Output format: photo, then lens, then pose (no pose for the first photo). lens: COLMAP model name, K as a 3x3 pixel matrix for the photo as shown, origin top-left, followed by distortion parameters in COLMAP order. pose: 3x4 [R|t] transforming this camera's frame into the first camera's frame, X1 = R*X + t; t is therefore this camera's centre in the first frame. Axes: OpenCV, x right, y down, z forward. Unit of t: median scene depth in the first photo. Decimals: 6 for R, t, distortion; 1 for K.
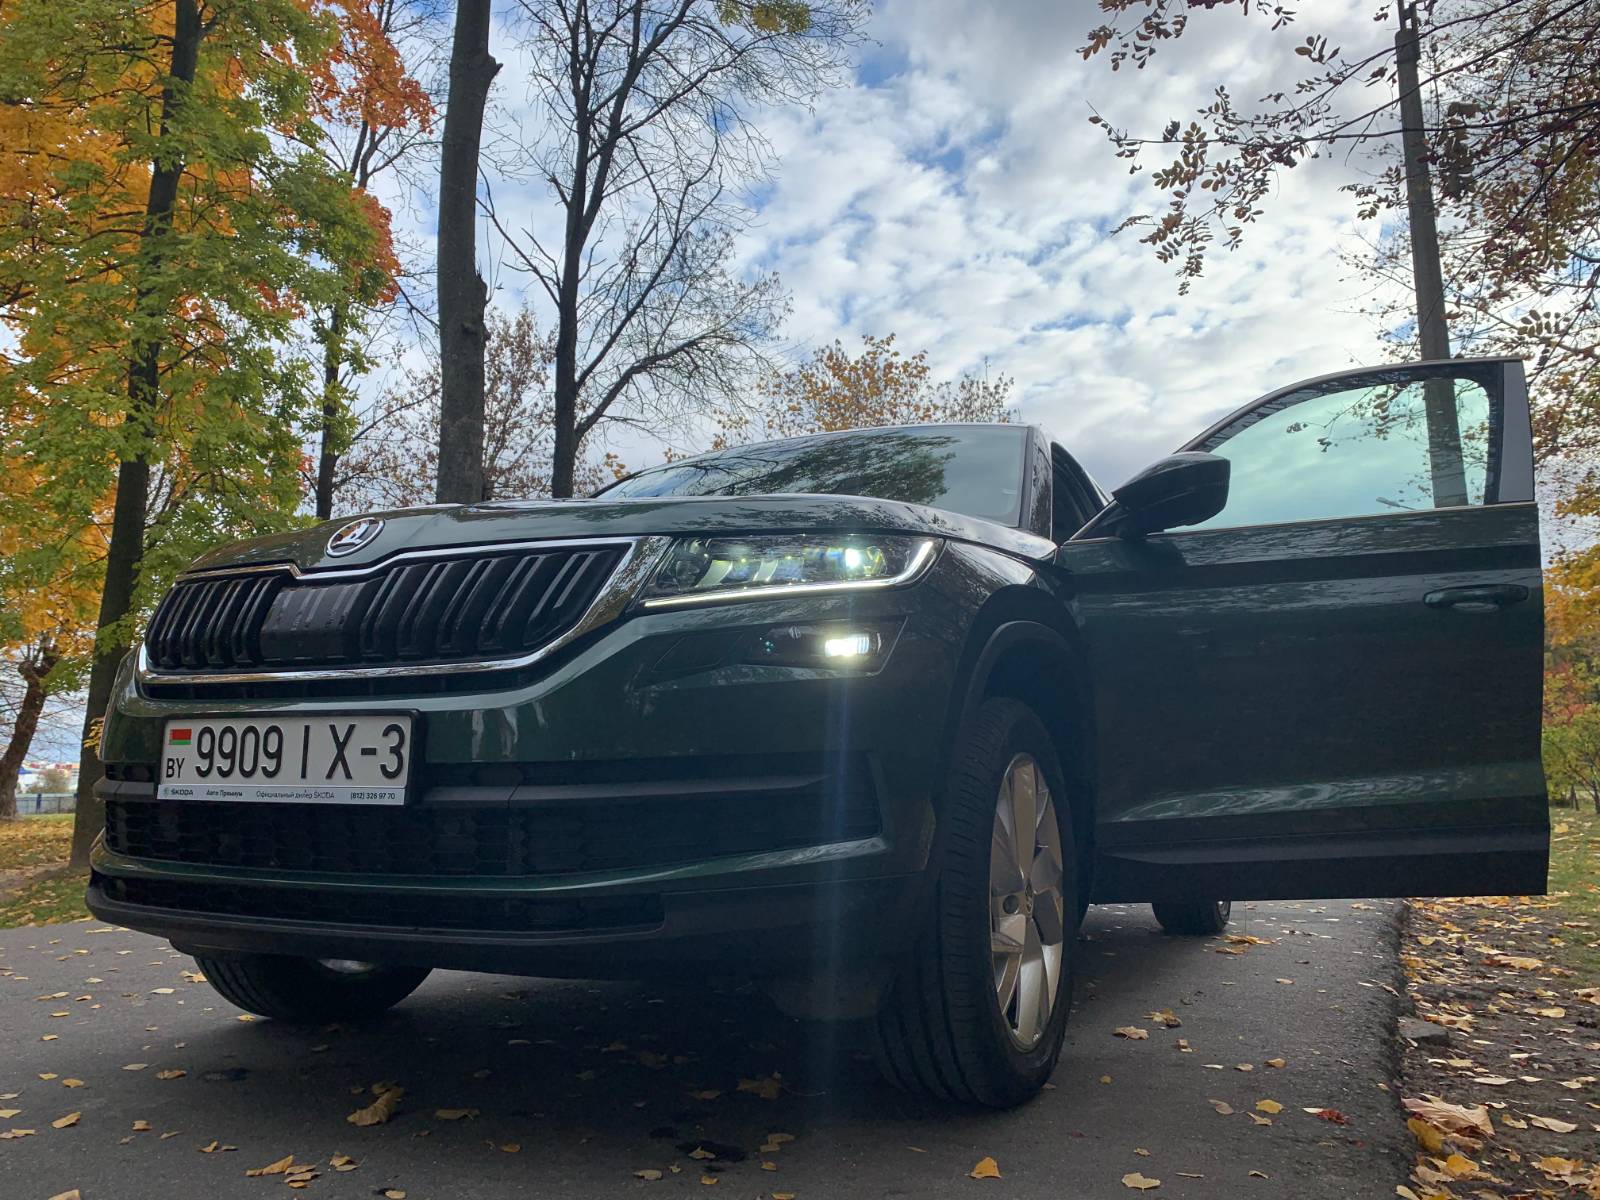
lens RADIAL K [[1234.7, 0, 796.8], [0, 1234.7, 592.6], [0, 0, 1]] dist [0.029926, -0.014219]
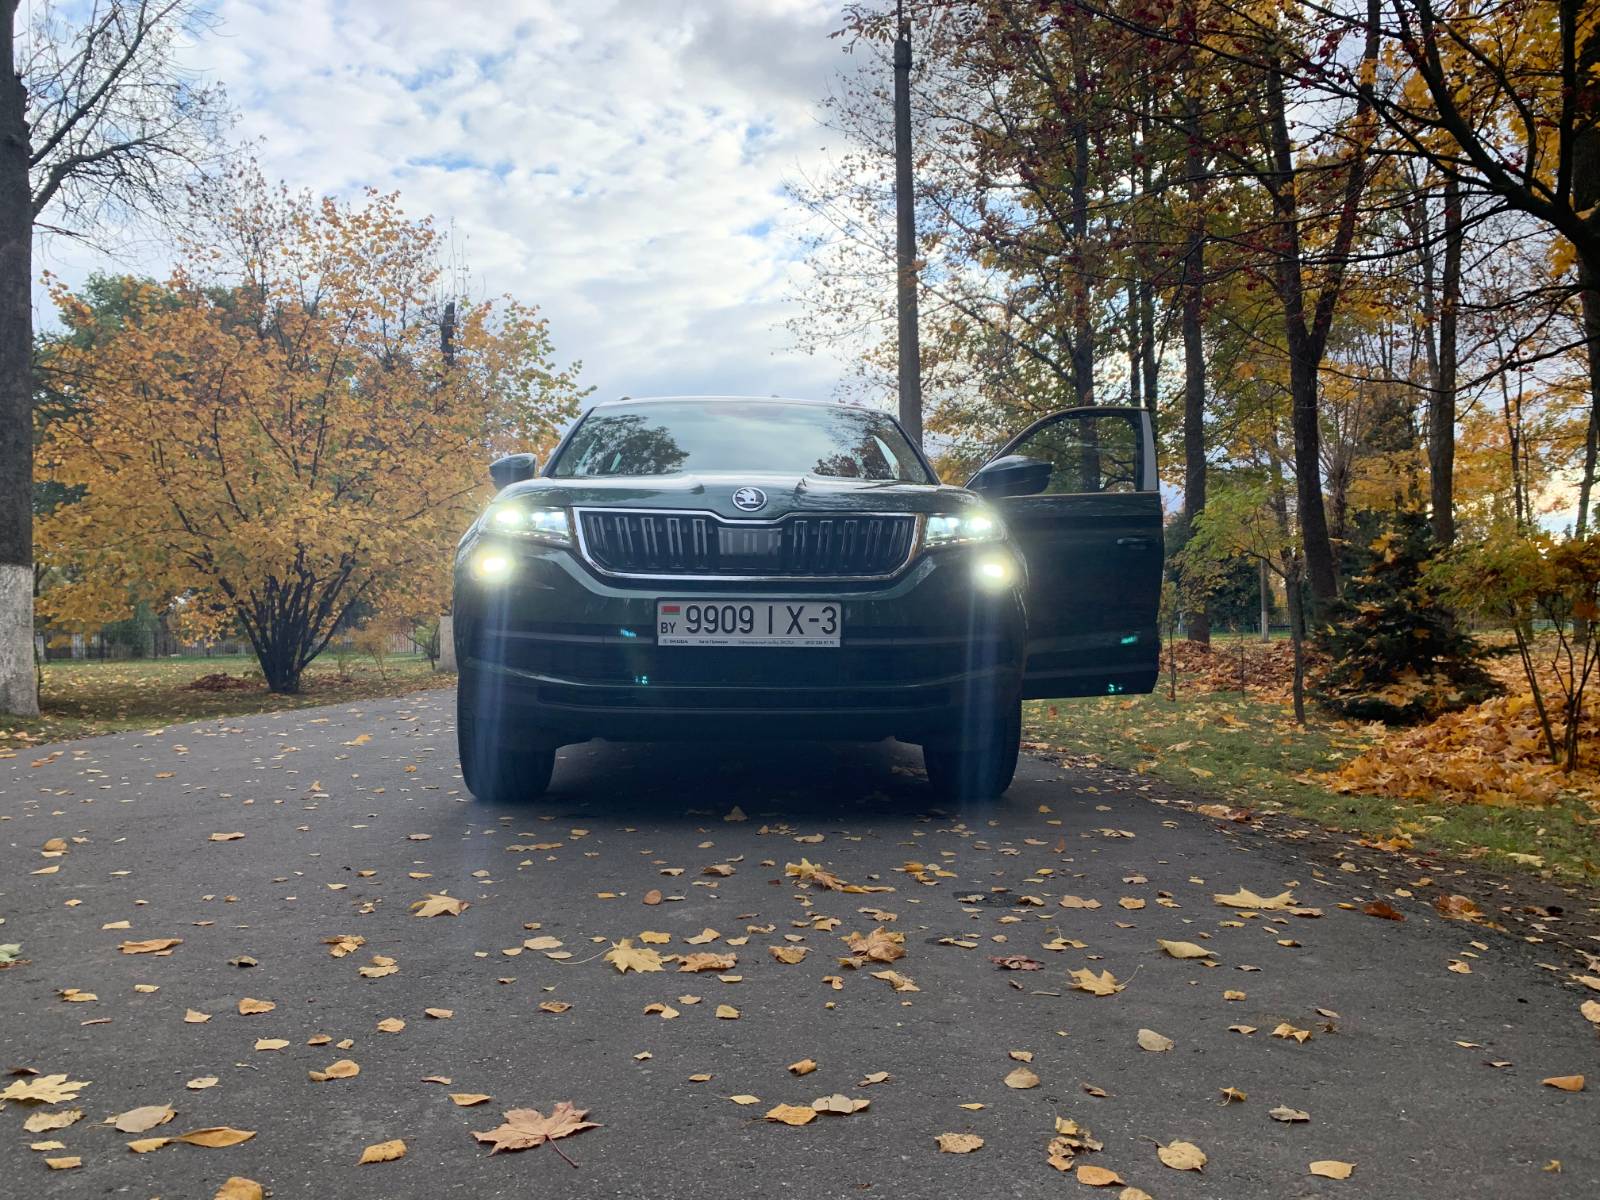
lens RADIAL K [[1234.7, 0, 802.7], [0, 1234.7, 607.3], [0, 0, 1]] dist [0.029926, -0.014219]
pose [[0.871429, 0.009624, 0.490426, -0.115486], [-0.071617, 0.991590, 0.107796, -0.008607], [-0.485265, -0.129059, 0.864790, -0.057293]]
